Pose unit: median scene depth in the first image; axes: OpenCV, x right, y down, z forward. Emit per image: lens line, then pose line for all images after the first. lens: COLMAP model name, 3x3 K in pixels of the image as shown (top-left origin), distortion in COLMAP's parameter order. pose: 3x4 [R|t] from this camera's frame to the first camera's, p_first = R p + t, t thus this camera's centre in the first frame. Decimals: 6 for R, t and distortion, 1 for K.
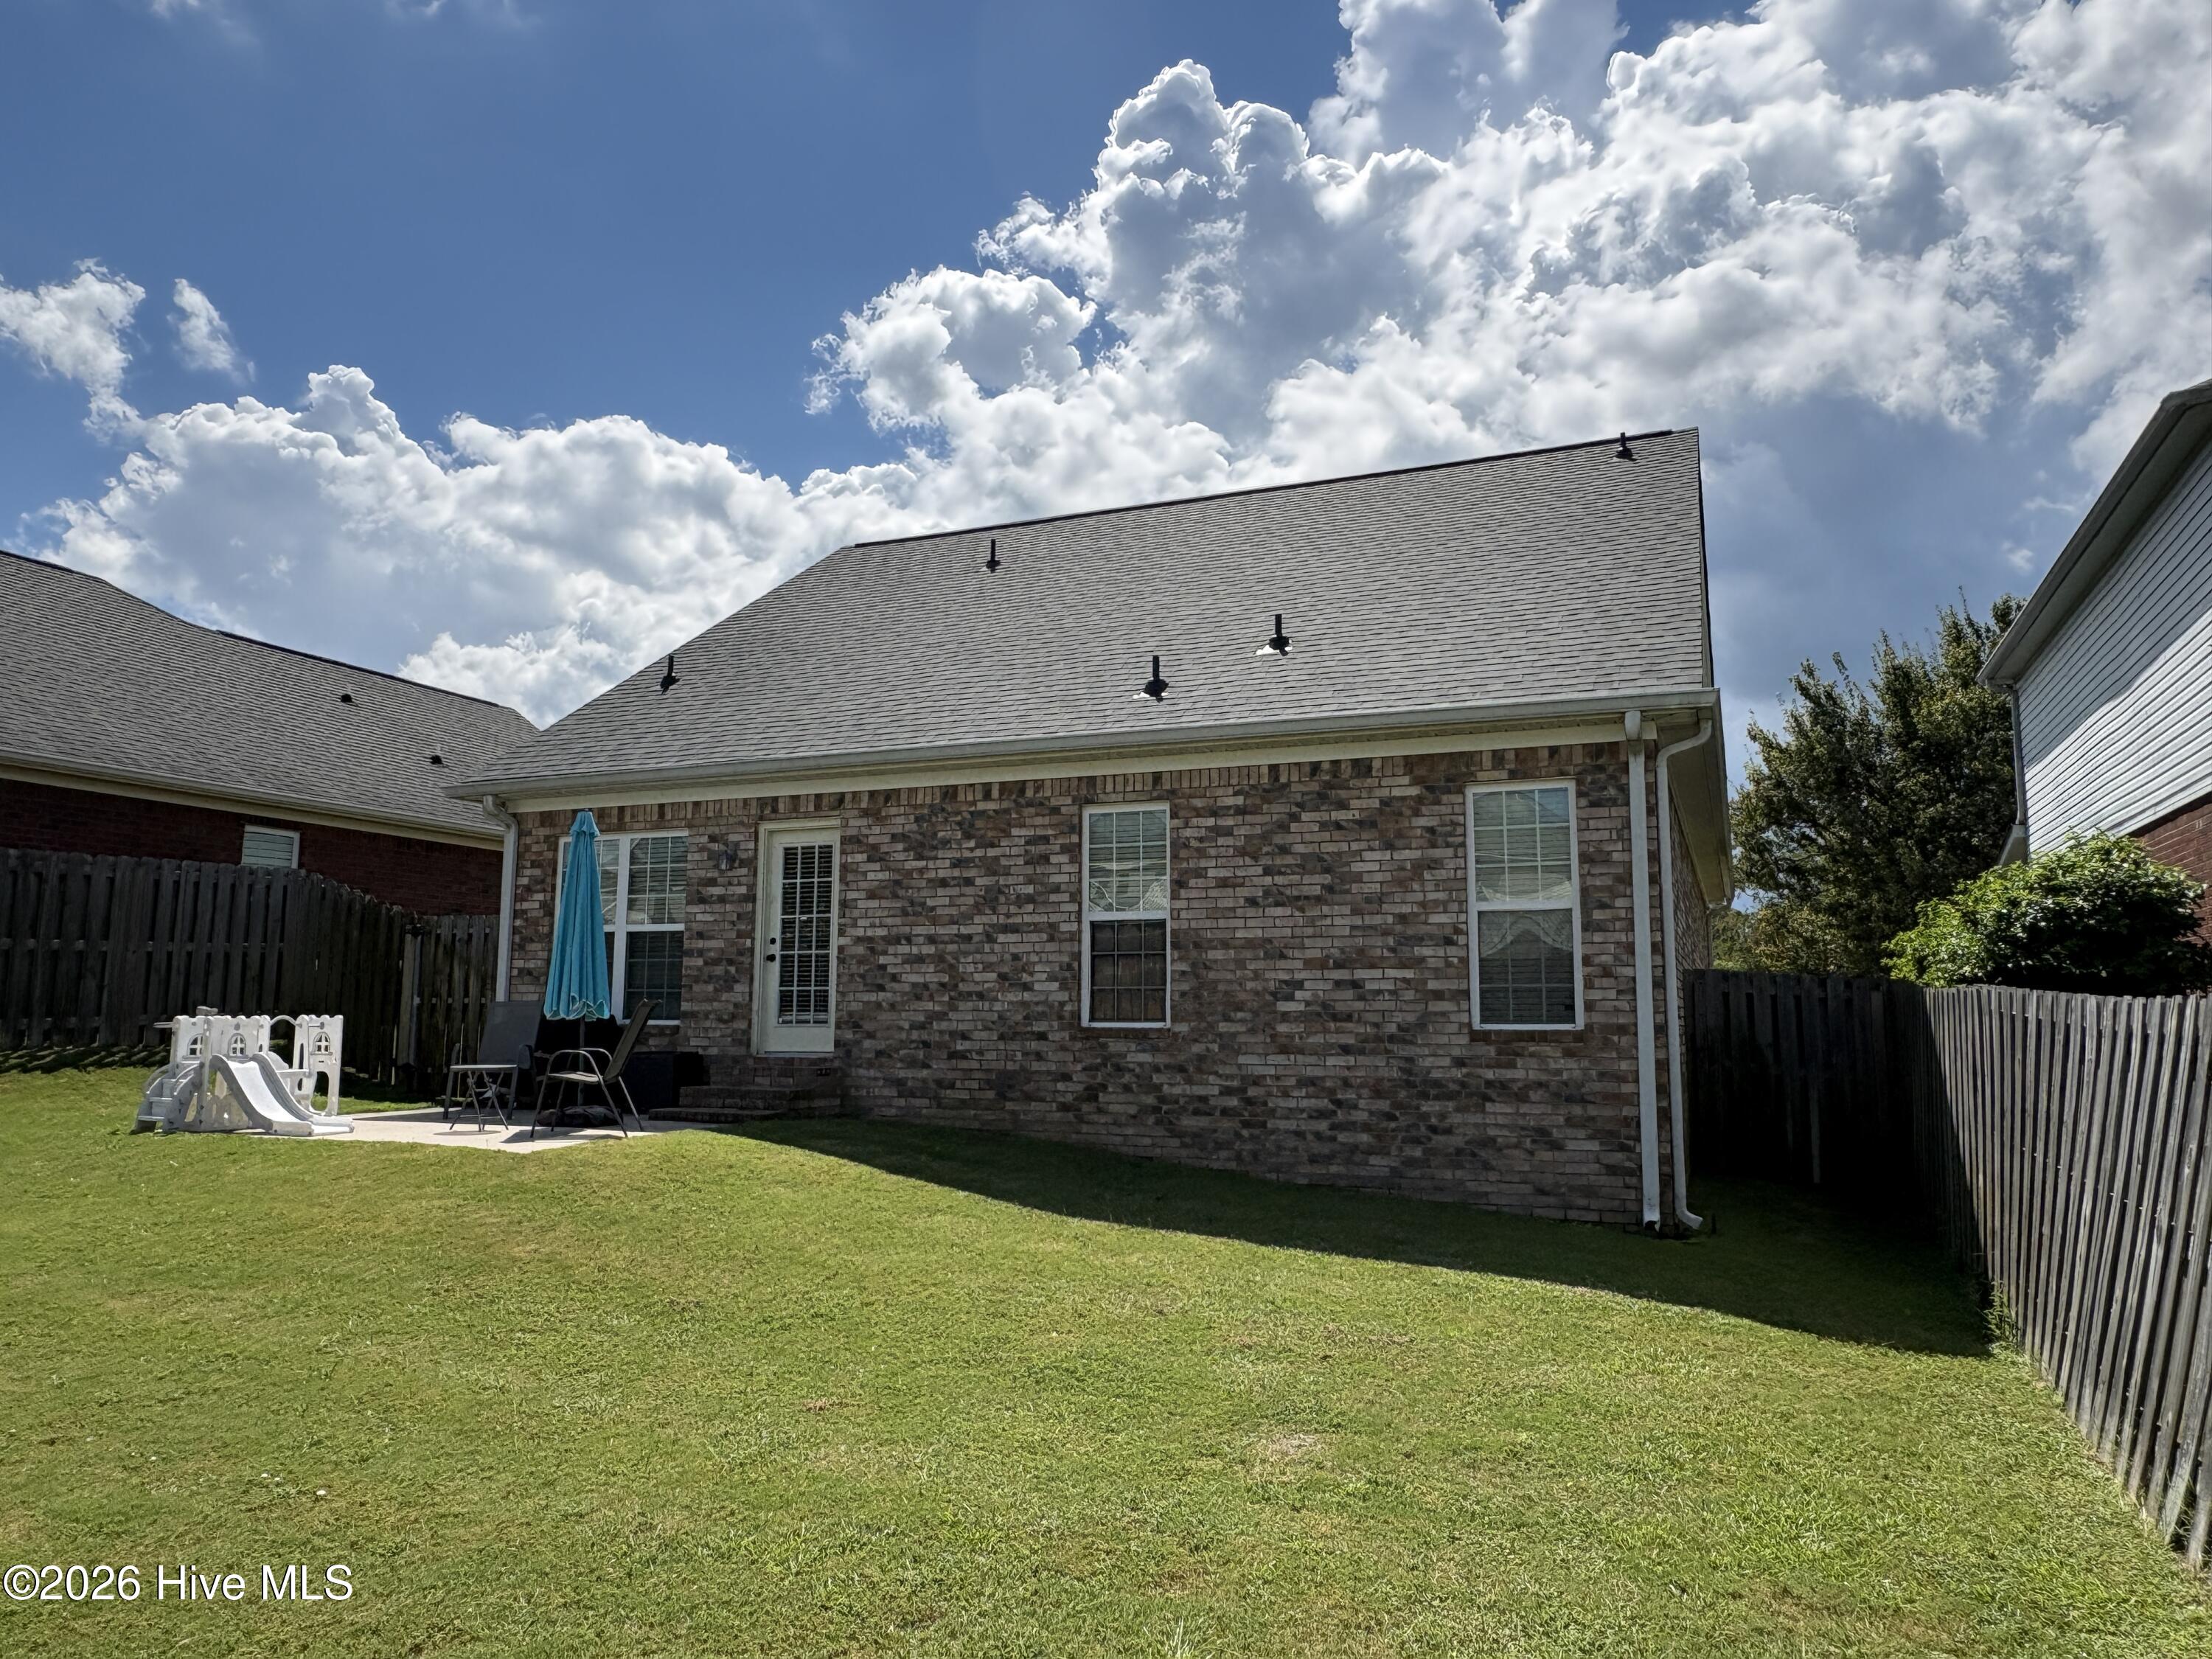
lens RADIAL K [[1492.1, 0, 1111.3], [0, 1492.1, 839.1], [0, 0, 1]] dist [-0.002051, 0.025816]
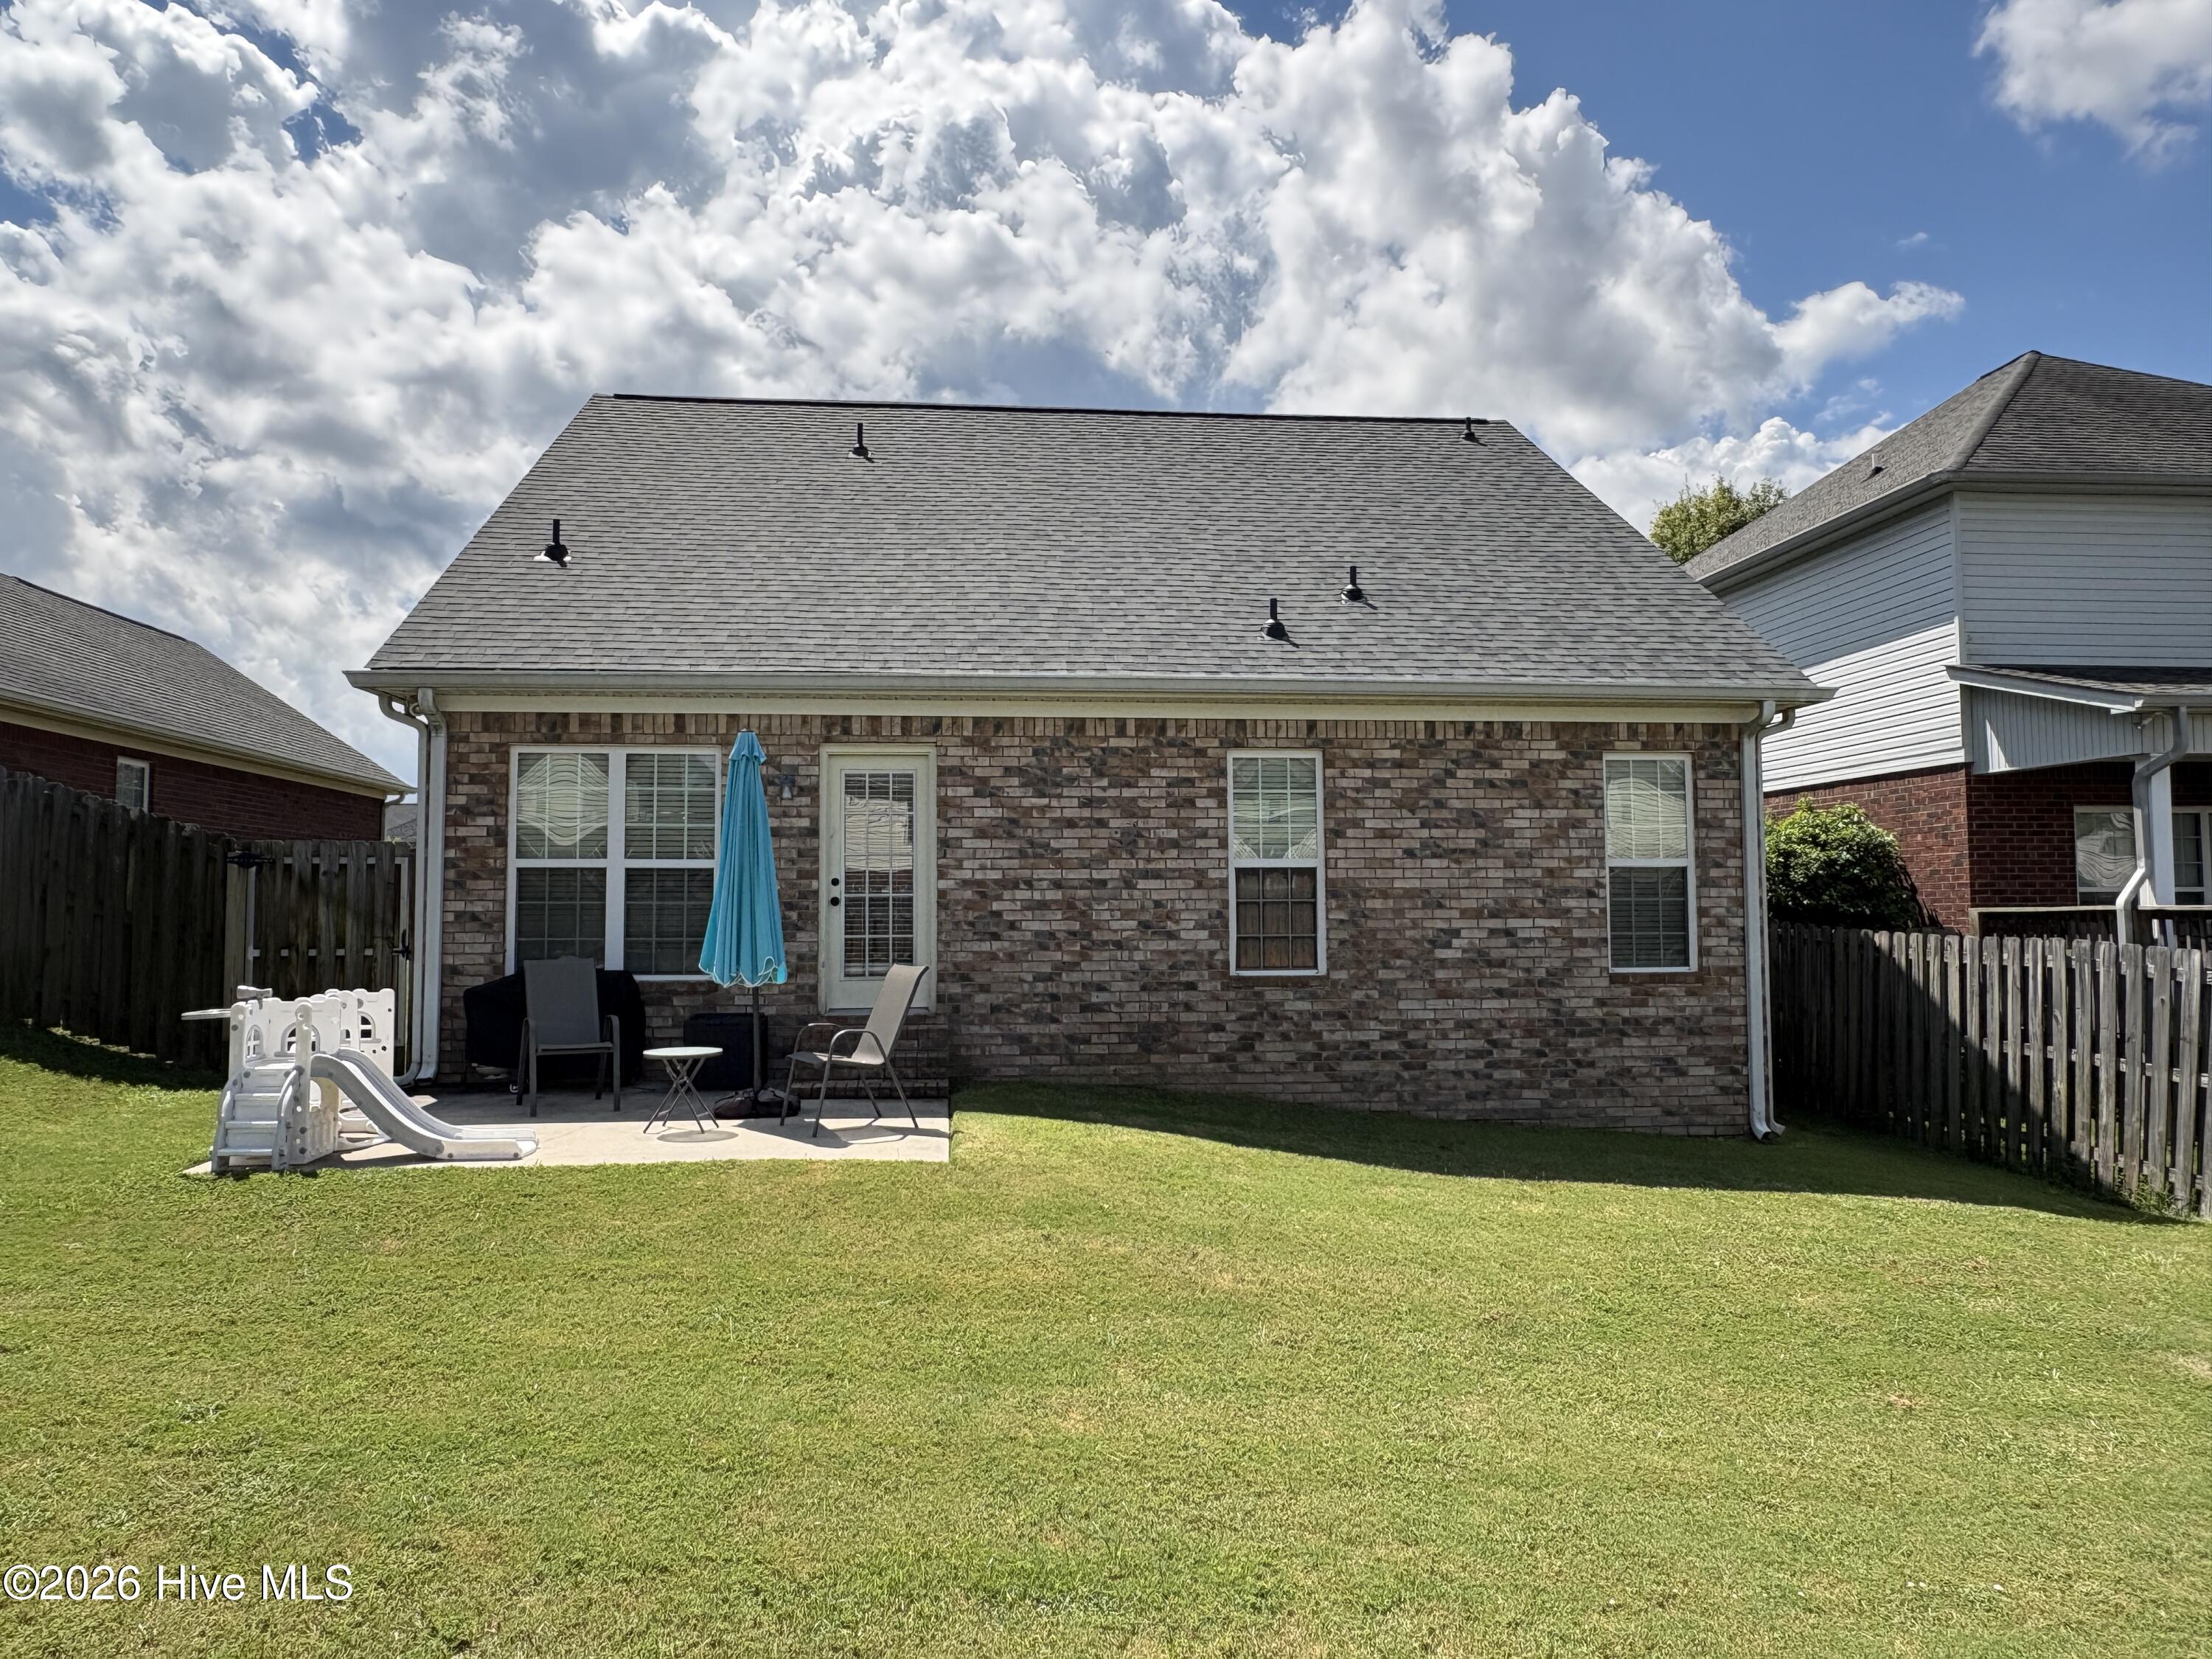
lens RADIAL K [[1480.8, 0, 1113.2], [0, 1480.8, 830.2], [0, 0, 1]] dist [-0.003195, 0.005252]
pose [[0.878646, 0.018302, 0.477123, -0.557368], [-0.050349, 0.997245, 0.054467, -0.018814], [-0.474812, -0.071880, 0.877147, 0.190937]]
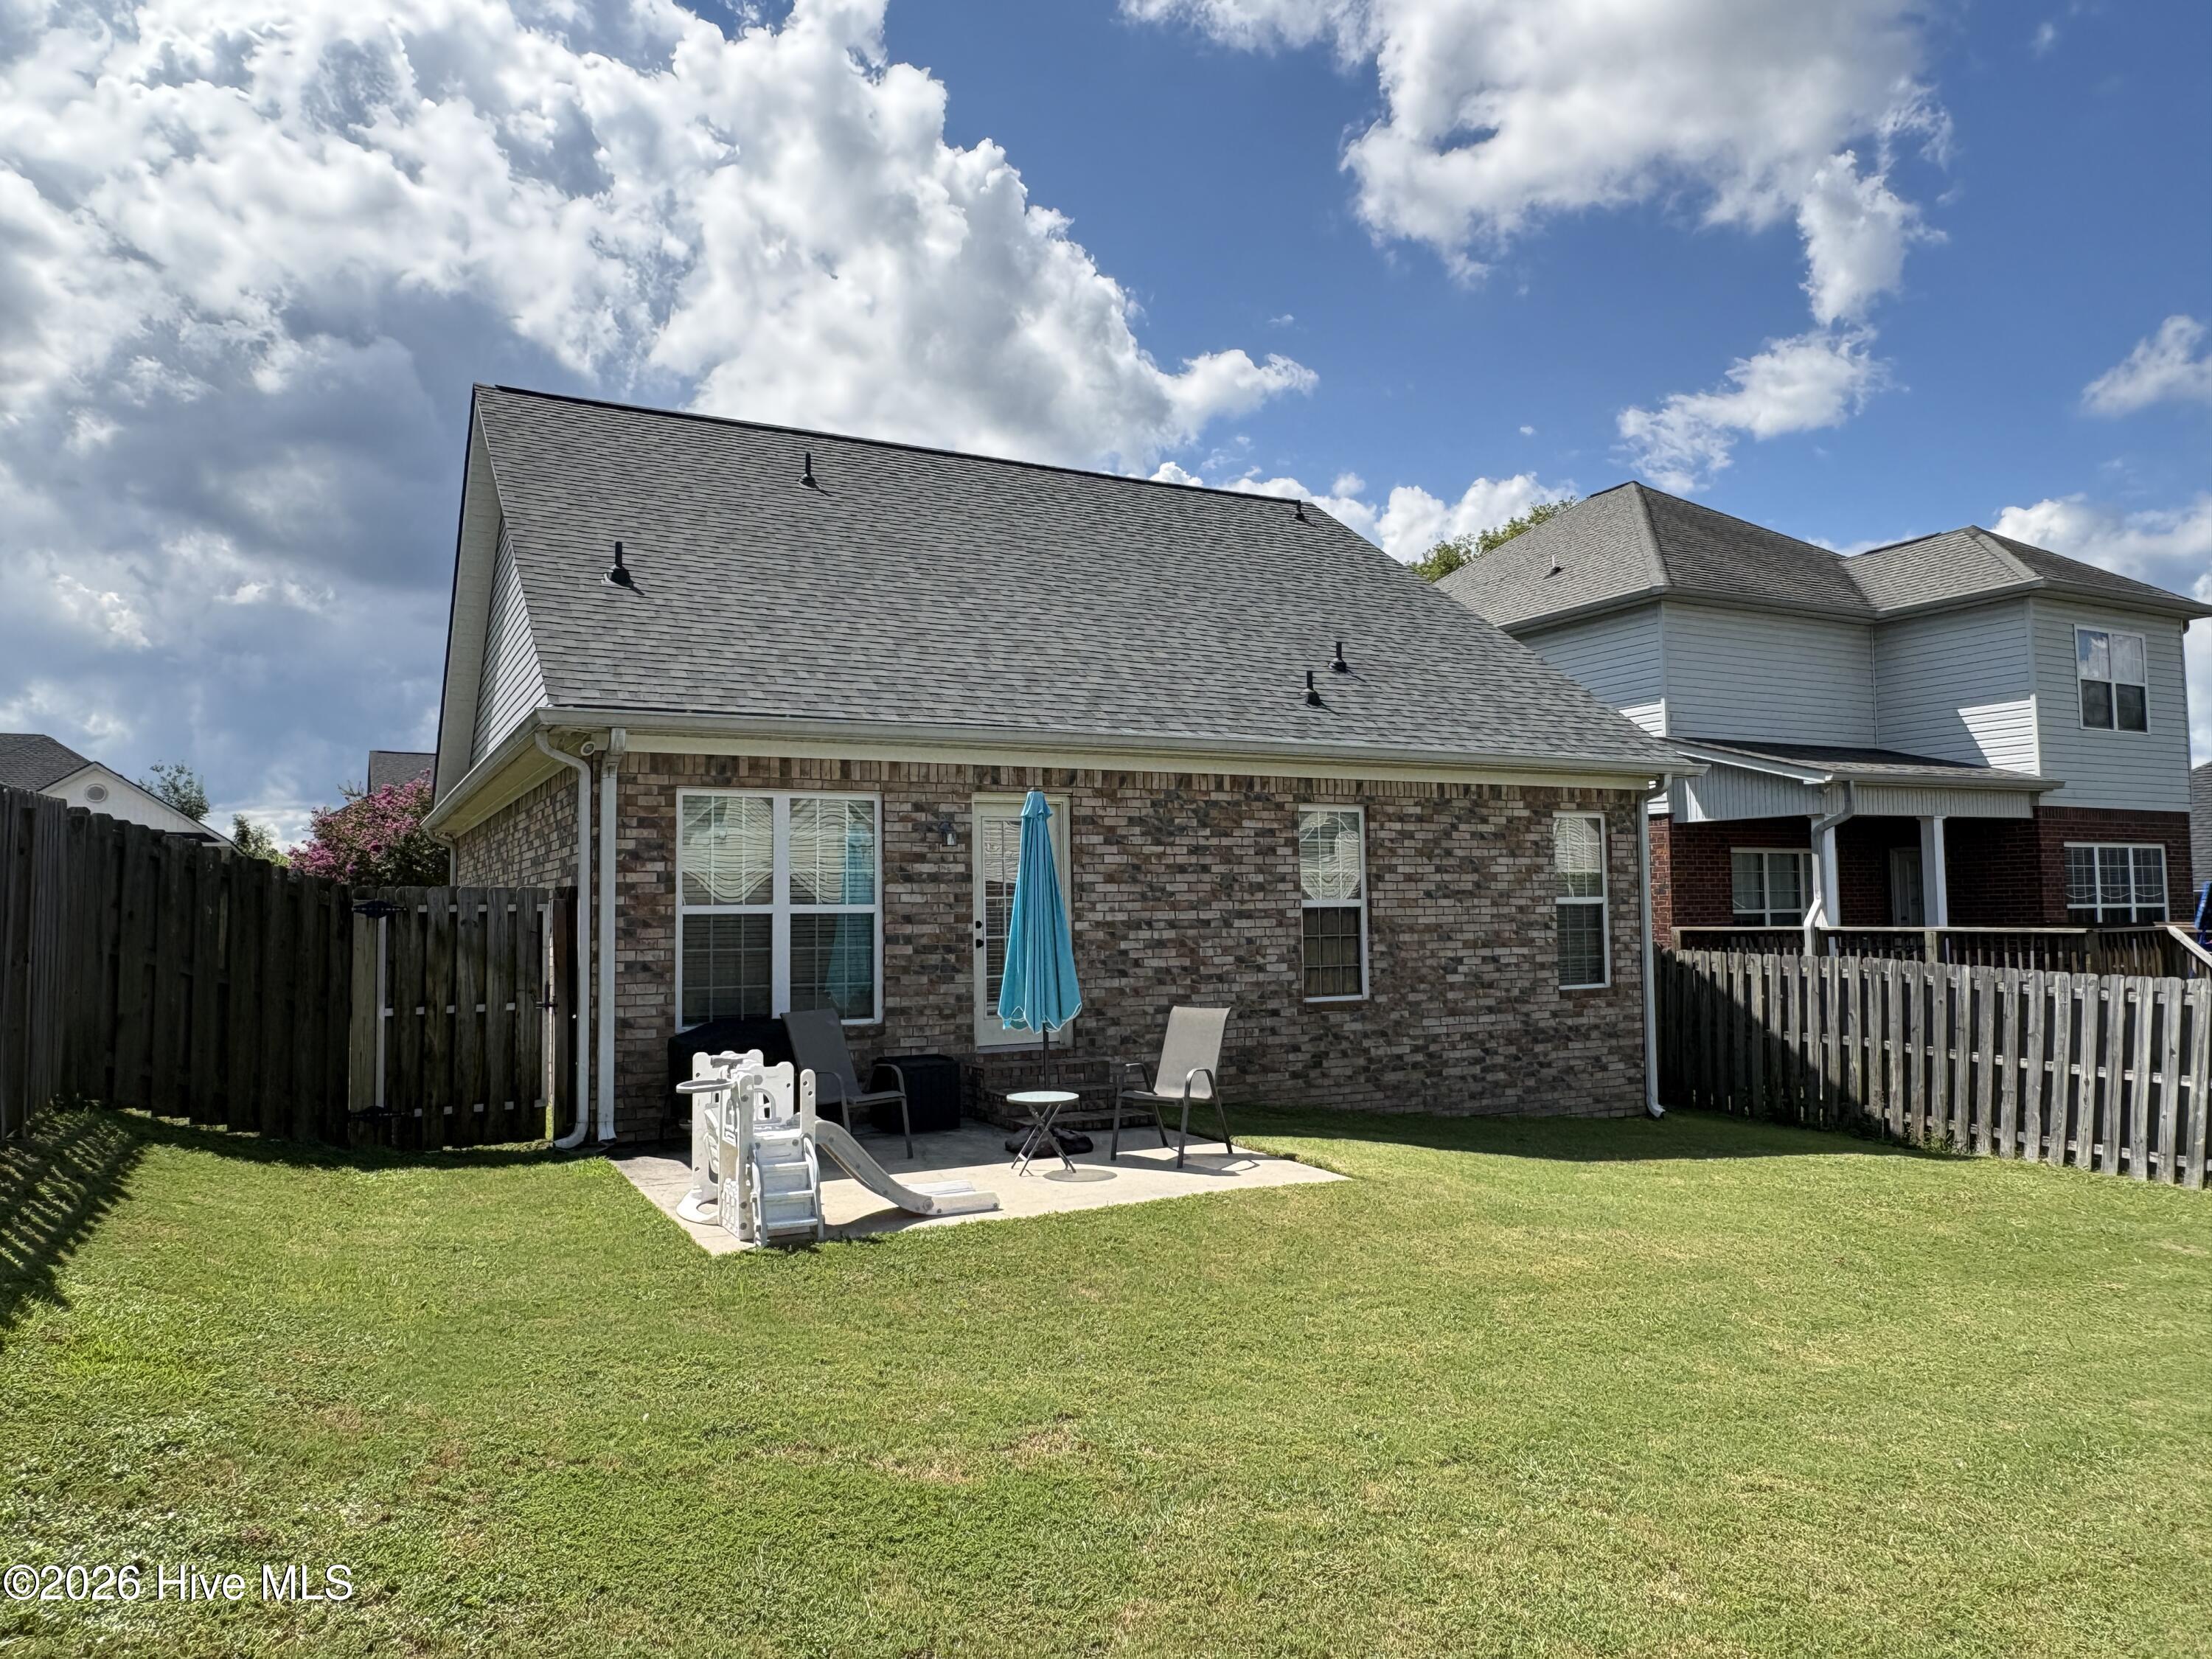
lens RADIAL K [[1467.0, 0, 1106.0], [0, 1467.0, 829.5], [0, 0, 1]] dist [-0.006164, 0.000679]
pose [[0.635145, 0.028685, 0.771860, -0.972959], [-0.080290, 0.996348, 0.029040, -0.023905], [-0.768208, -0.080417, 0.635129, 0.426600]]
